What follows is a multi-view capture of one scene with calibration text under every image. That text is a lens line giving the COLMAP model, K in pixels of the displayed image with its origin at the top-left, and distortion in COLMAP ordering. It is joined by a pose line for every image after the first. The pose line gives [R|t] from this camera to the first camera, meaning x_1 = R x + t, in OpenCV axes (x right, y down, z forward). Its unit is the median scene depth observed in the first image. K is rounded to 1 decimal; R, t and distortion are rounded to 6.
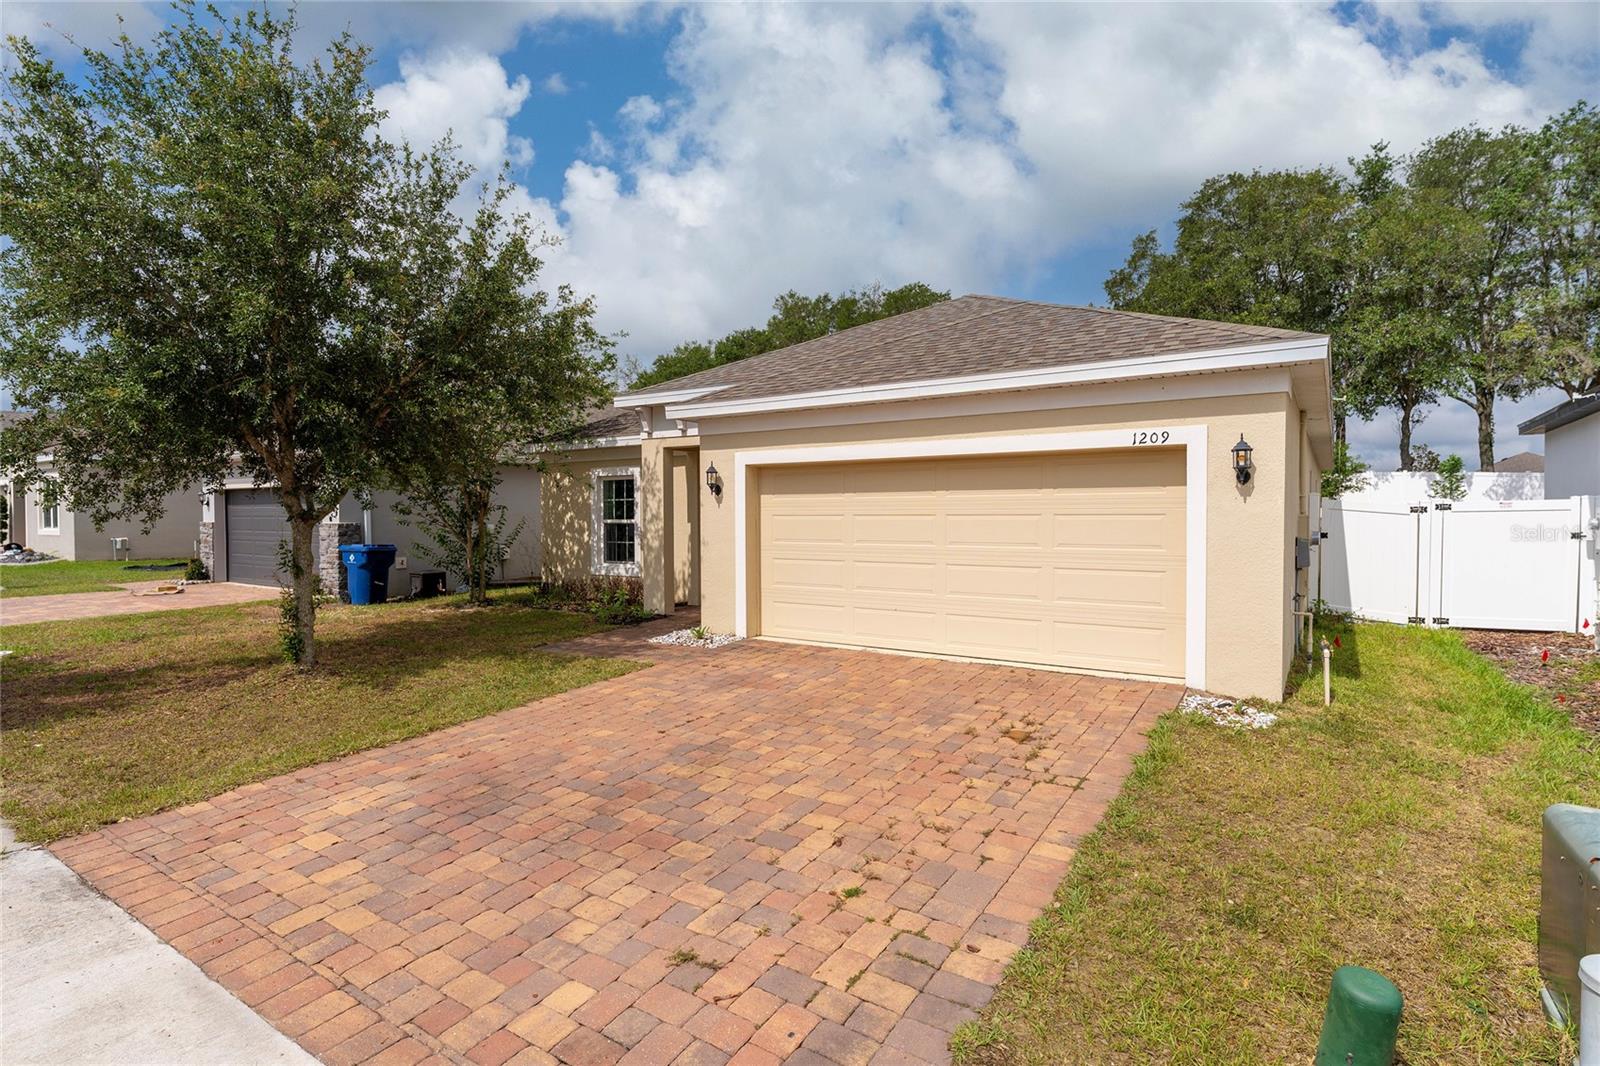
lens RADIAL K [[779.9, 0, 803.8], [0, 779.9, 531.1], [0, 0, 1]] dist [0.003047, 0.000095]
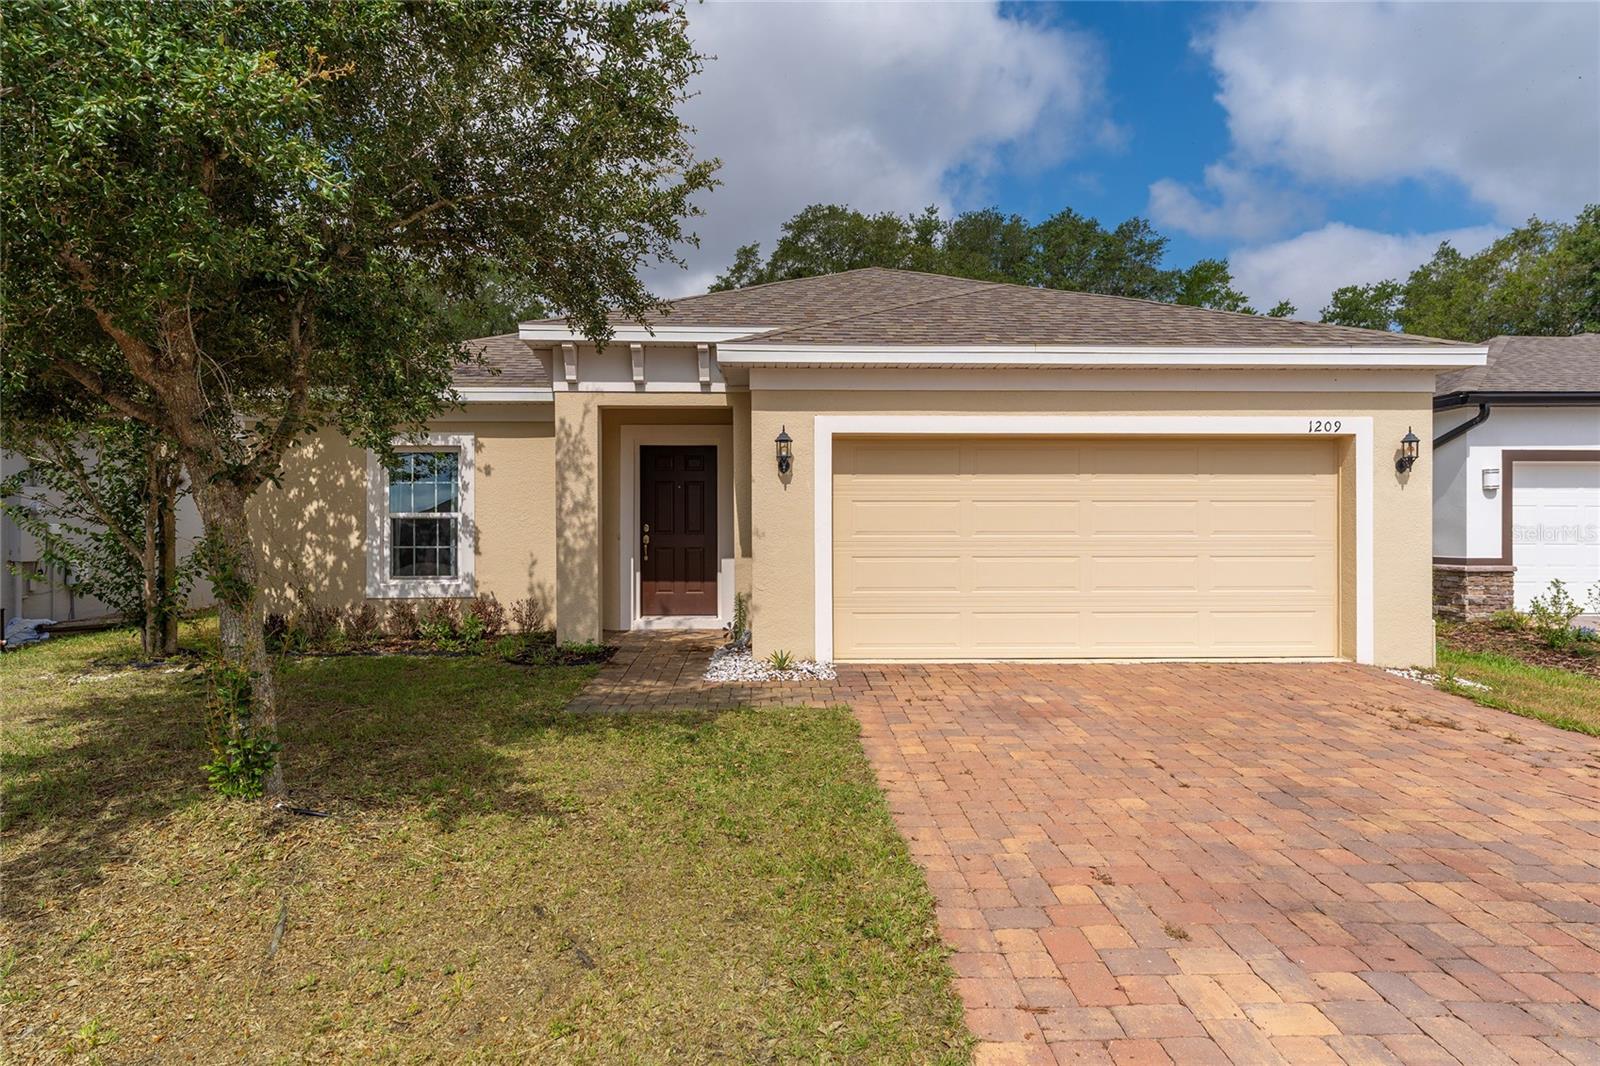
lens RADIAL K [[834.1, 0, 799.6], [0, 834.1, 534.3], [0, 0, 1]] dist [0.005291, -0.000420]
pose [[0.823061, -0.002605, 0.567948, -0.453349], [0.010182, 0.999896, -0.010170, 0.016688], [-0.567862, 0.014154, 0.823002, 0.287190]]
